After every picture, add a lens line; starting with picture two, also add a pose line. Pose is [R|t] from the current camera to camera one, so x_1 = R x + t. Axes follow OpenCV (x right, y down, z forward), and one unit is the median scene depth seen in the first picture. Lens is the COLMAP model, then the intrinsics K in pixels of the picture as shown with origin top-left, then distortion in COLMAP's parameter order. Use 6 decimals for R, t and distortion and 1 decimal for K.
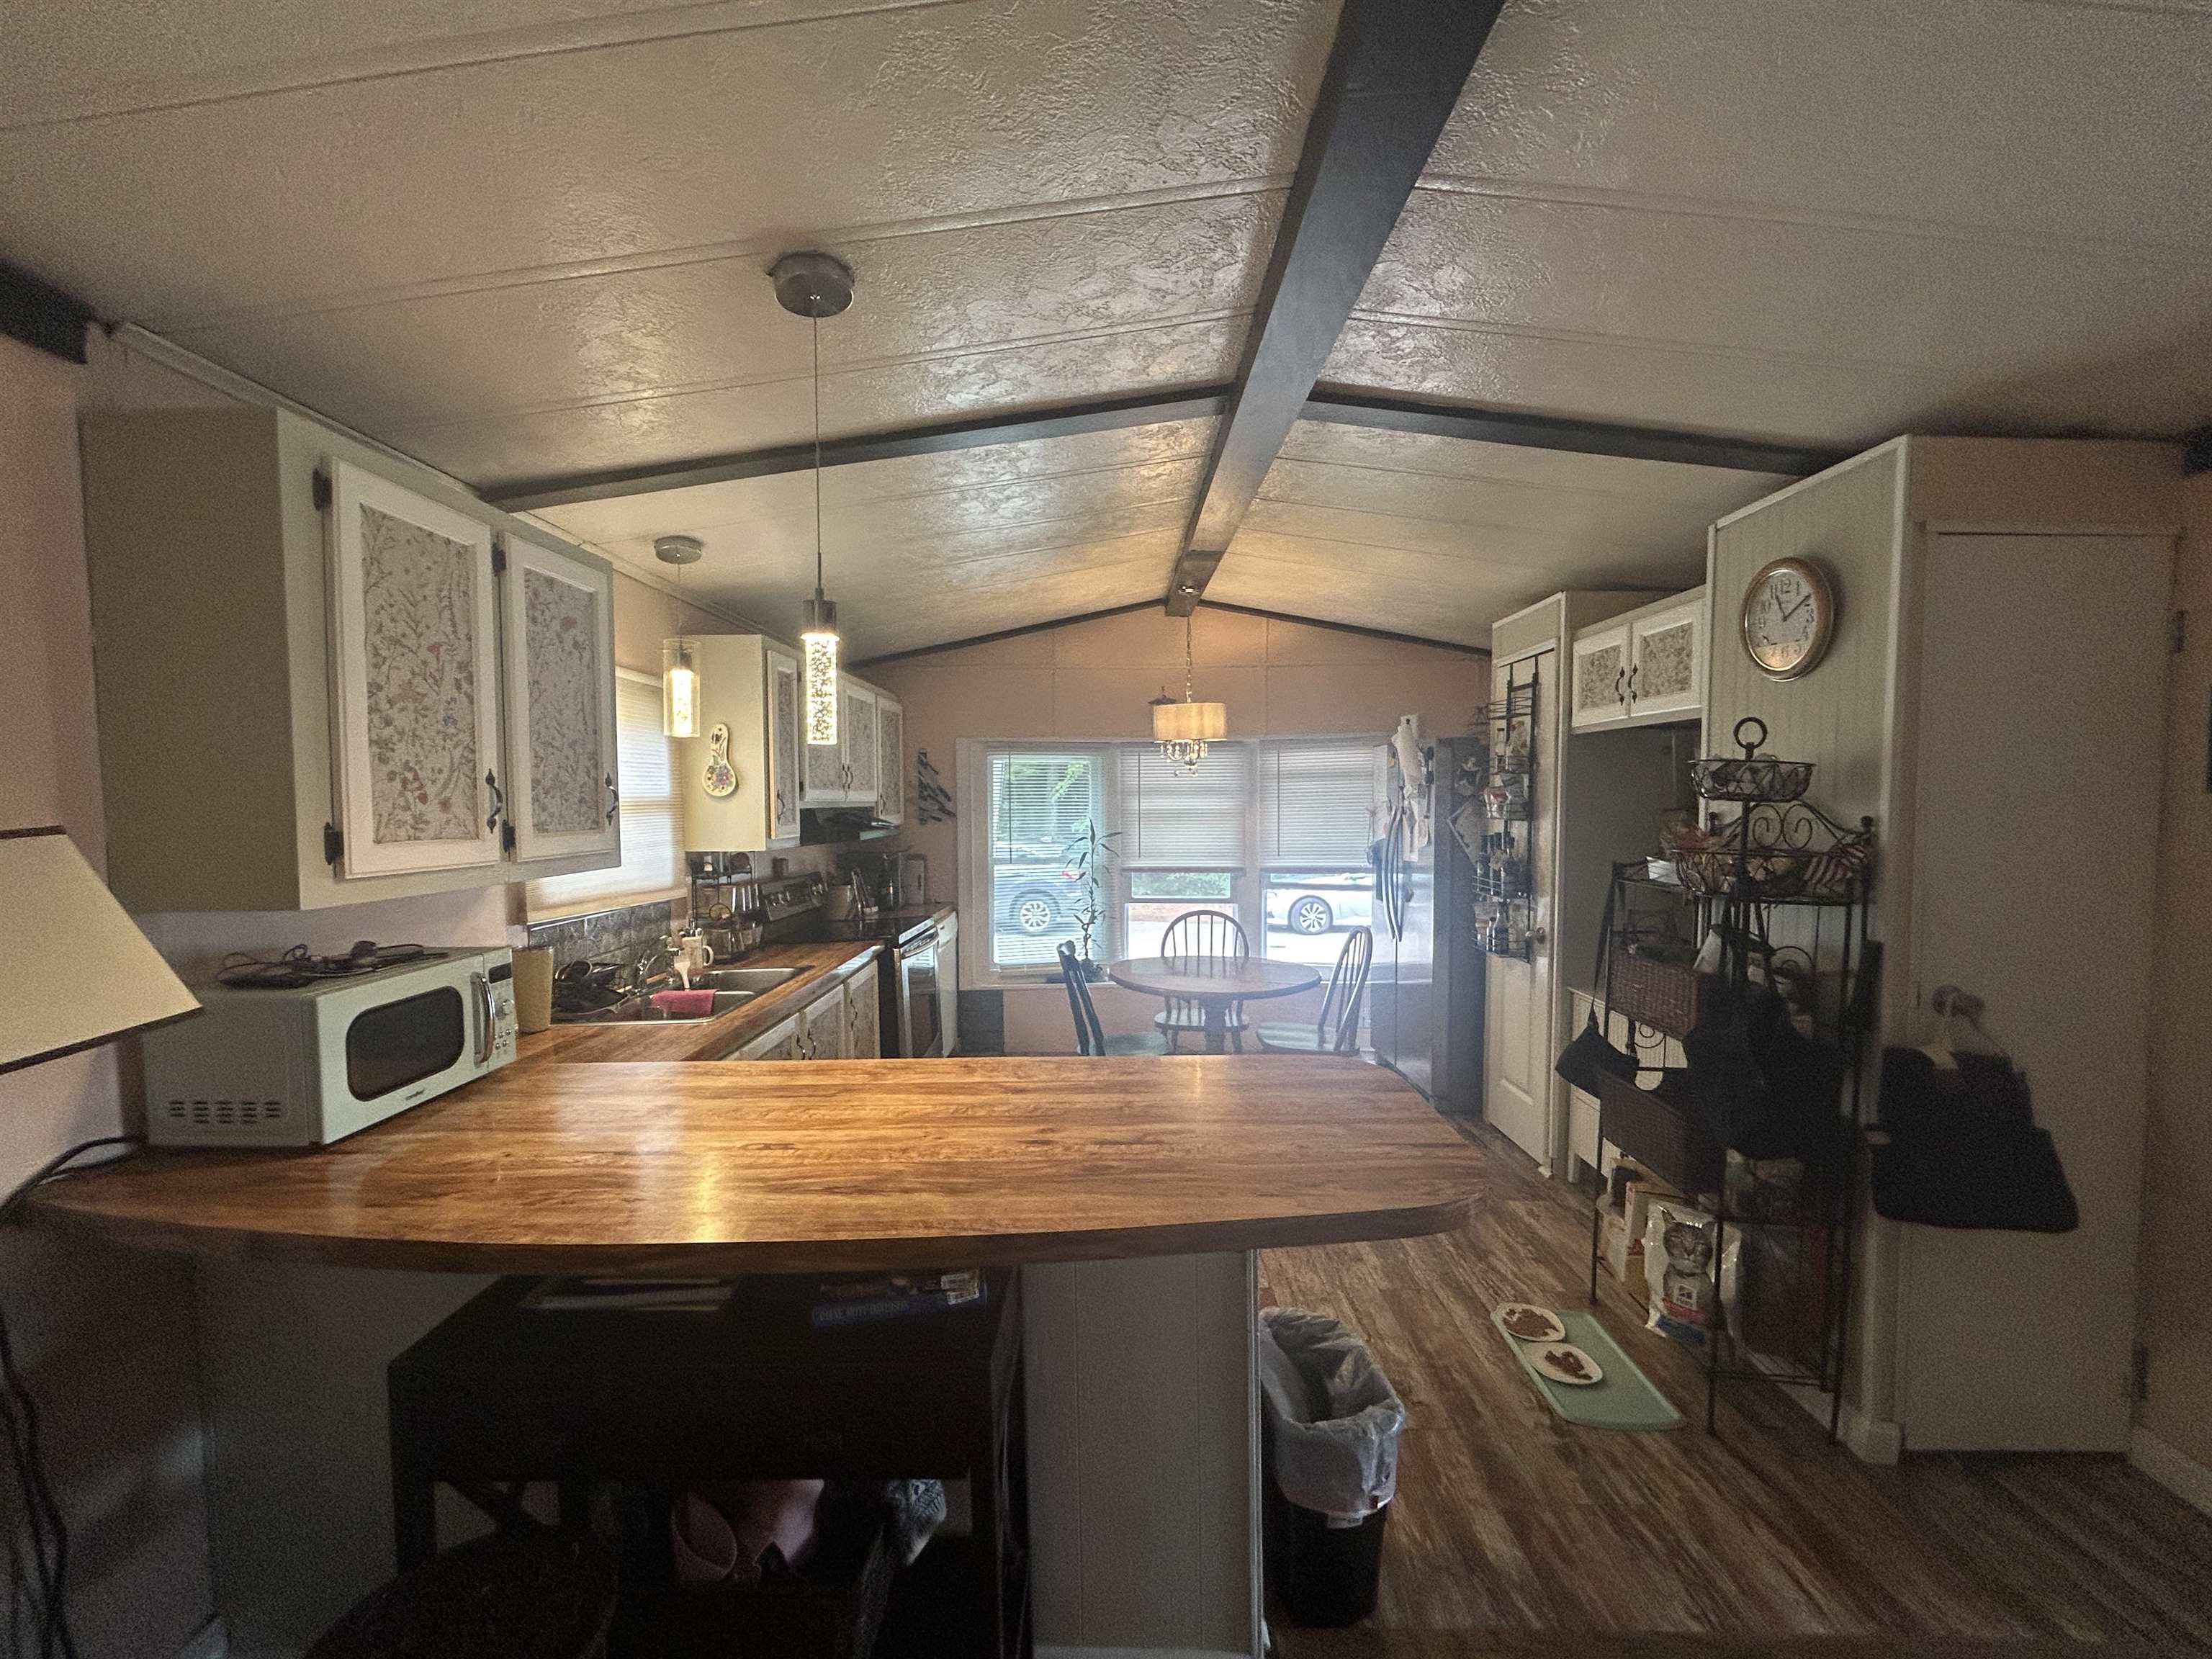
lens RADIAL K [[890.9, 0, 1102.7], [0, 890.9, 826.1], [0, 0, 1]] dist [-0.002611, 0.001719]
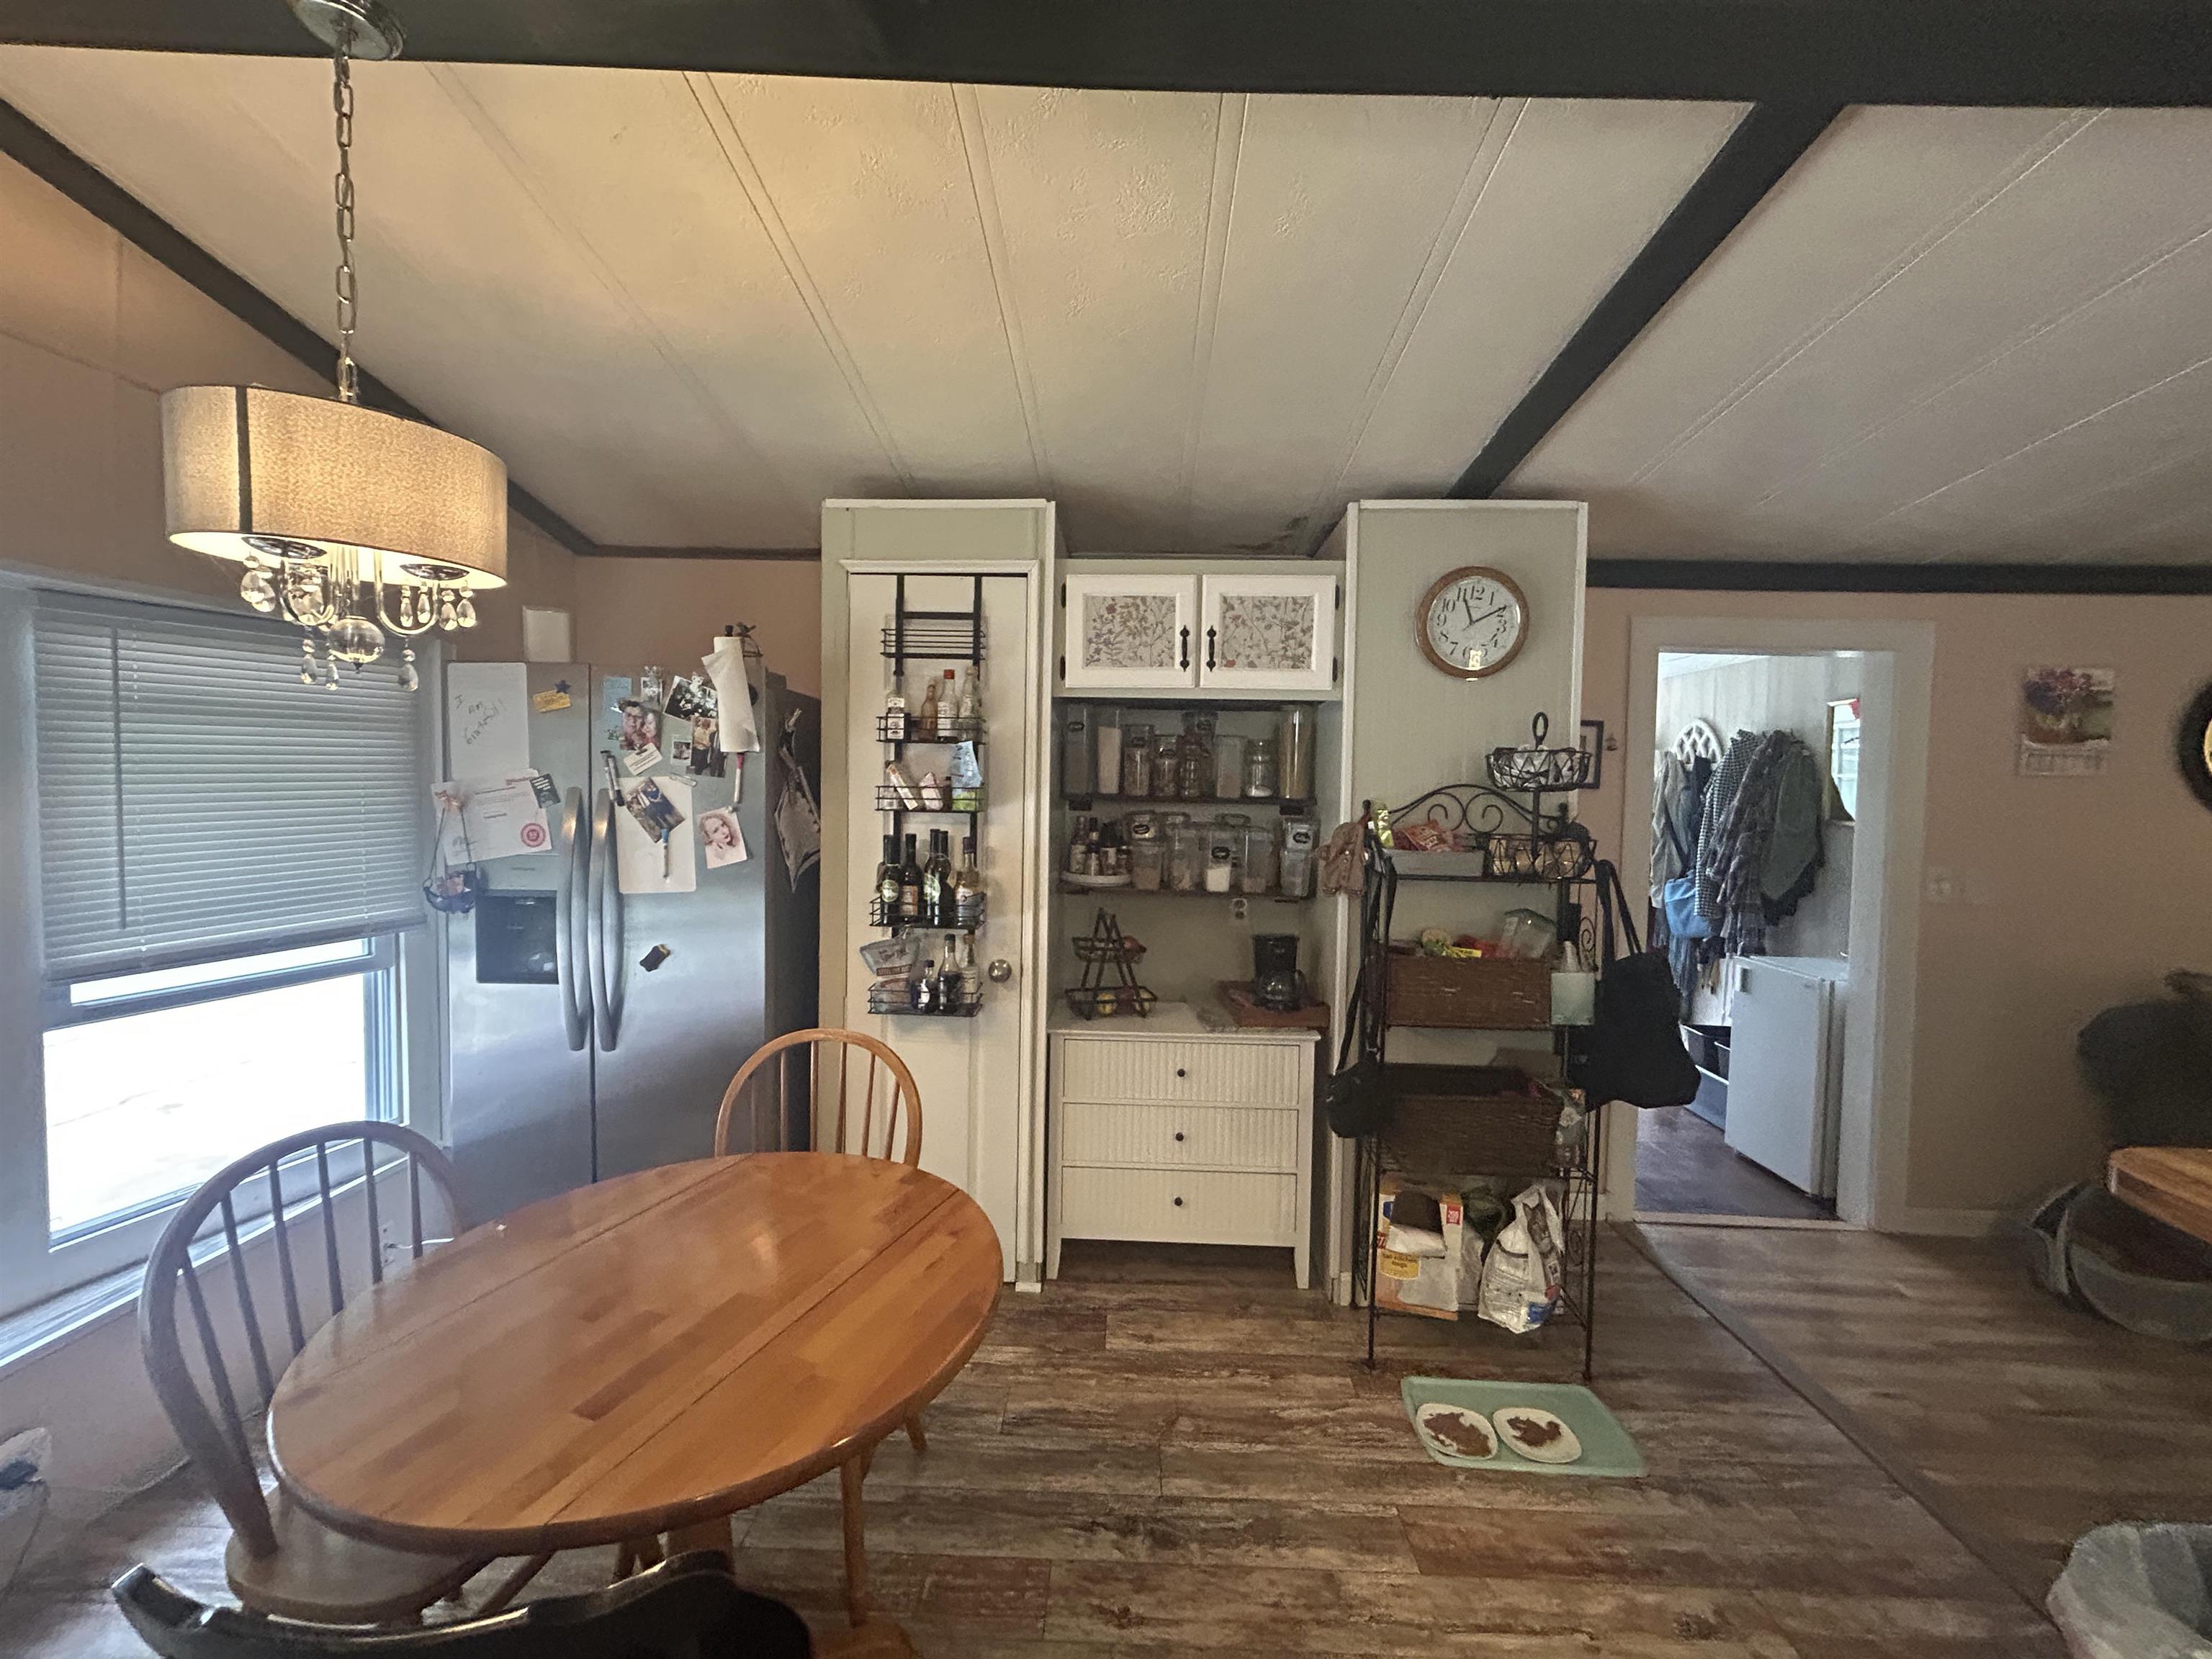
lens RADIAL K [[890.9, 0, 1106.2], [0, 890.9, 831.4], [0, 0, 1]] dist [-0.002611, 0.001719]
pose [[0.027551, -0.044607, 0.998625, -0.238564], [0.016905, 0.998882, 0.044152, -0.022791], [-0.999477, 0.015665, 0.028275, 0.979761]]
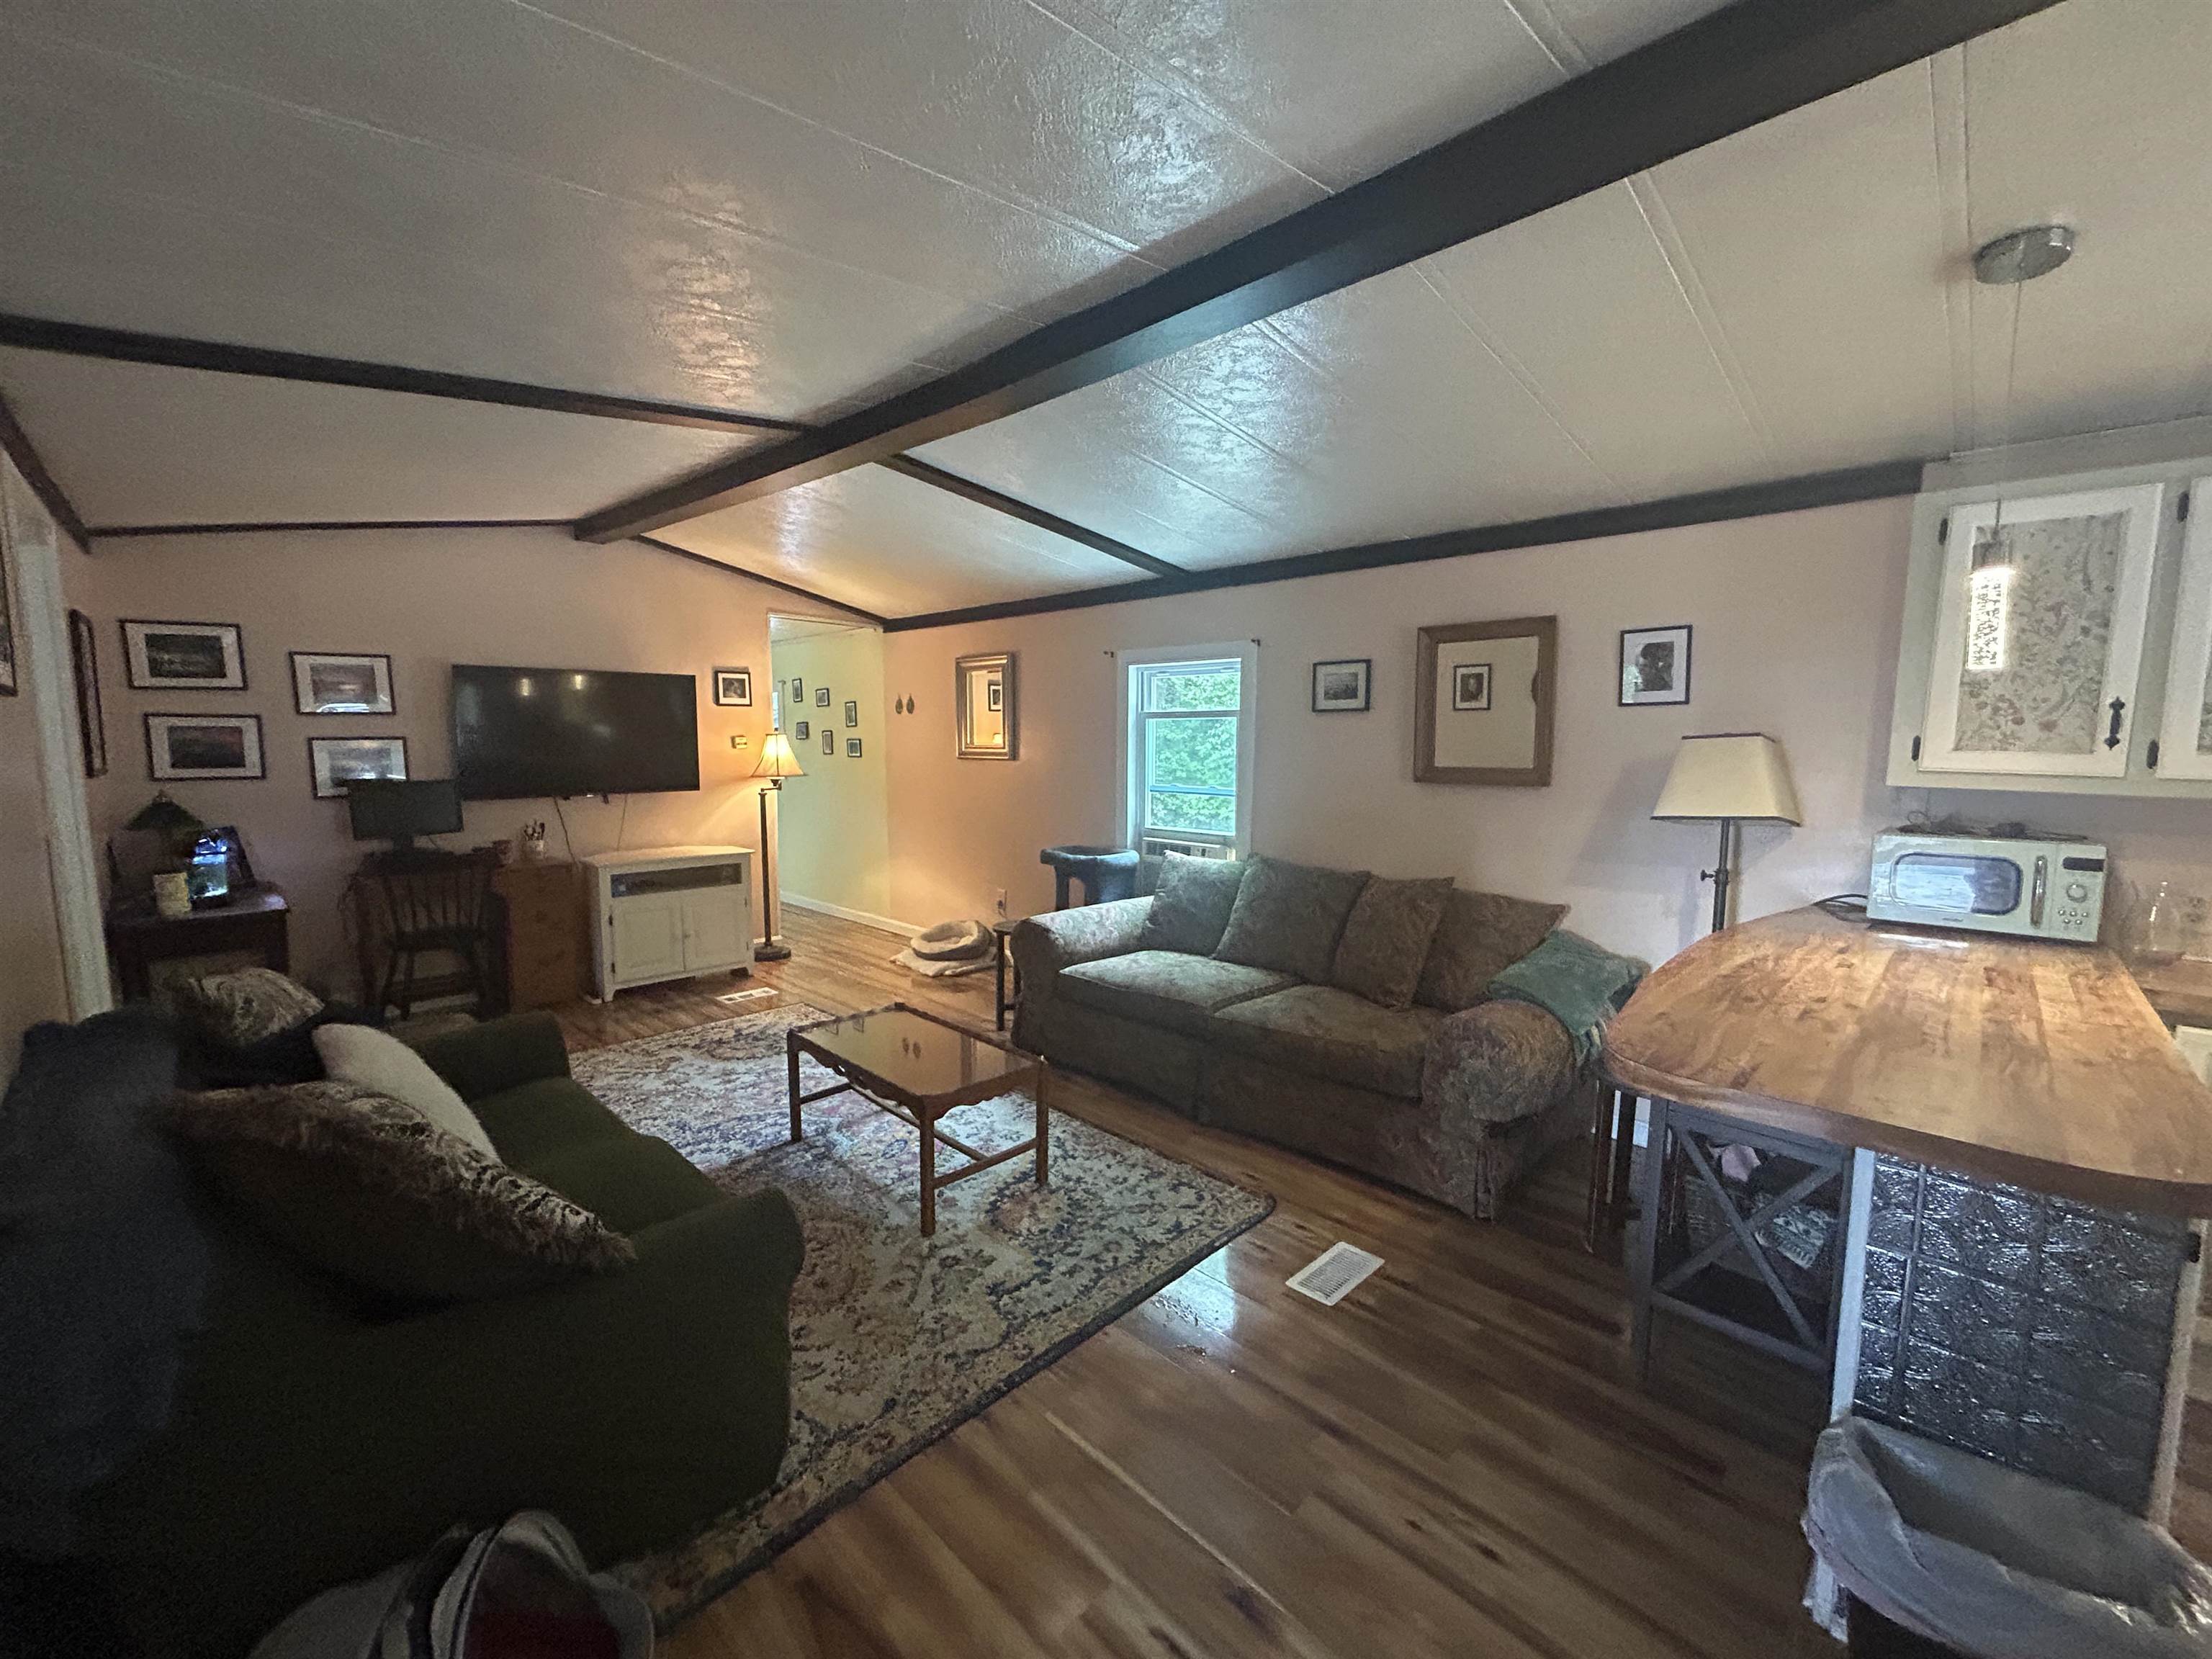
lens RADIAL K [[890.9, 0, 1098.5], [0, 890.9, 825.8], [0, 0, 1]] dist [-0.002611, 0.001719]
pose [[-0.689594, 0.072060, -0.720602, 0.626987], [-0.031630, 0.991091, 0.129378, -0.001822], [0.723505, 0.112011, -0.681171, 0.469475]]
